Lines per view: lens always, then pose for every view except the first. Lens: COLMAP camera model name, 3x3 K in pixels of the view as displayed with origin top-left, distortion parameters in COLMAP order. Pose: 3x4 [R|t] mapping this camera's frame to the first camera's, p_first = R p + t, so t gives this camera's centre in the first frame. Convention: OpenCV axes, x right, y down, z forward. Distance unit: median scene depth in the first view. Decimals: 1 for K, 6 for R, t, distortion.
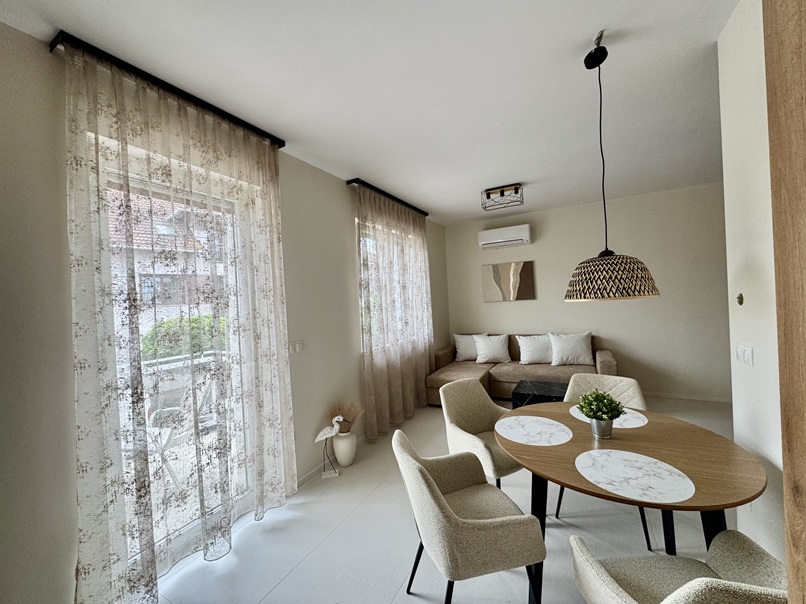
lens RADIAL K [[324.4, 0, 403.2], [0, 324.4, 303.7], [0, 0, 1]] dist [0.000457, 0.000060]
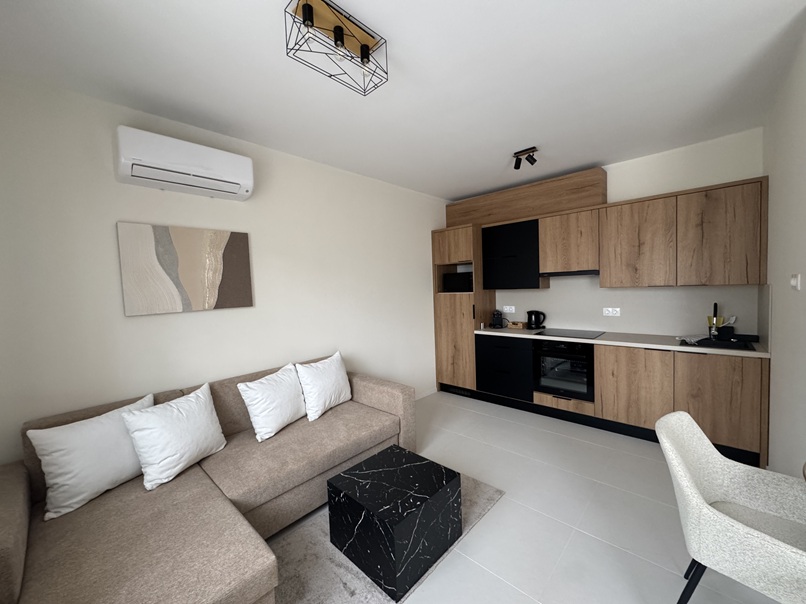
lens RADIAL K [[324.4, 0, 403.2], [0, 324.4, 303.7], [0, 0, 1]] dist [0.000457, 0.000060]
pose [[0.271850, -0.007962, 0.962307, -0.038730], [0.048229, 0.998822, -0.005361, -0.003010], [-0.961130, 0.047868, 0.271913, 0.619307]]
